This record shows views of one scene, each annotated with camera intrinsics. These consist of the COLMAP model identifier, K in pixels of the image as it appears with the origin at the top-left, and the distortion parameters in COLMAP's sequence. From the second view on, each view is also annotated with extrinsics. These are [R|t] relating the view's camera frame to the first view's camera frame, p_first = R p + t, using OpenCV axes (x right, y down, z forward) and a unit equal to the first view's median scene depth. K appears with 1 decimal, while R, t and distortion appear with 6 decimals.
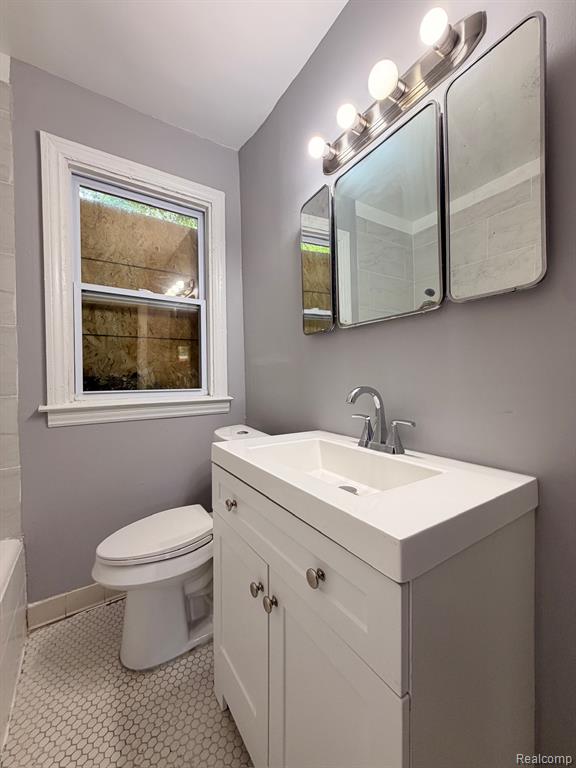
lens RADIAL K [[307.5, 0, 294.1], [0, 307.5, 381.3], [0, 0, 1]] dist [-0.000693, 0.000023]
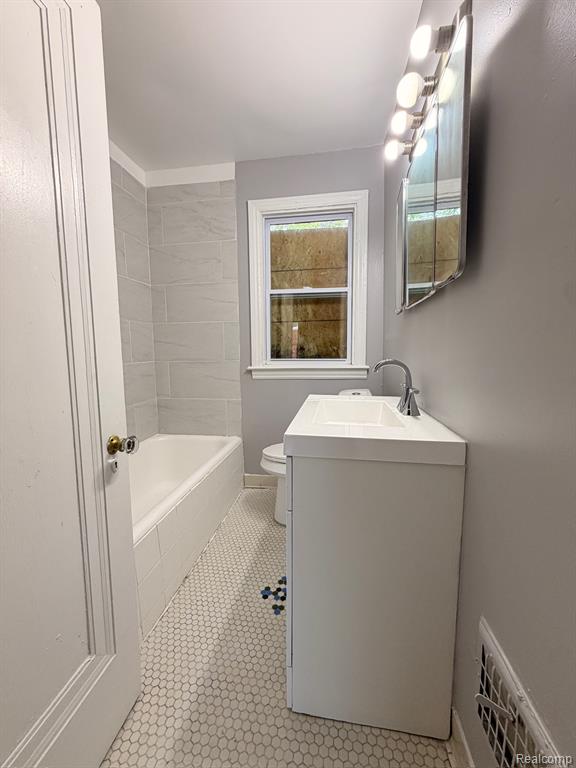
lens RADIAL K [[307.5, 0, 291.1], [0, 307.5, 382.1], [0, 0, 1]] dist [-0.000693, 0.000023]
pose [[0.739049, 0.073051, -0.669679, 0.476624], [-0.007136, 0.994896, 0.100651, -0.008125], [0.673614, -0.069607, 0.735798, -0.119770]]
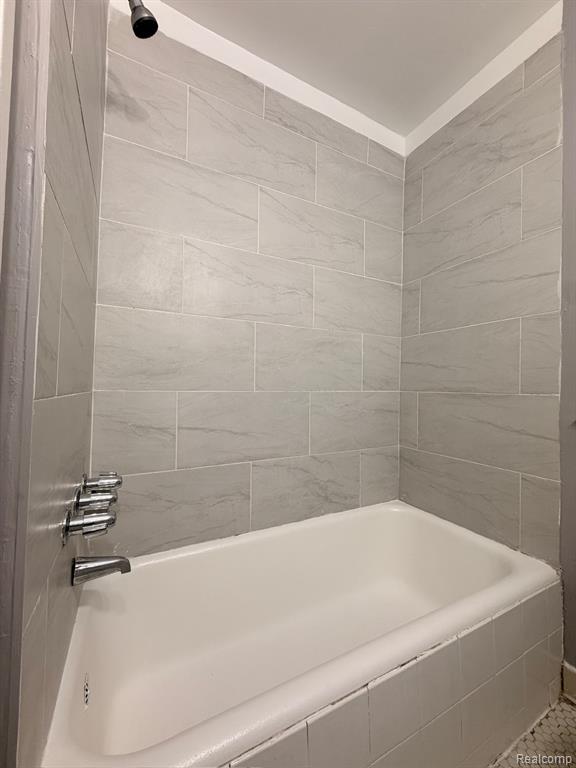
lens RADIAL K [[307.5, 0, 289.0], [0, 307.5, 381.4], [0, 0, 1]] dist [-0.000693, 0.000023]
pose [[-0.114286, -0.009745, -0.993400, 0.000930], [-0.031461, 0.999486, -0.006186, 0.034490], [0.992950, 0.030547, -0.114534, 0.325777]]
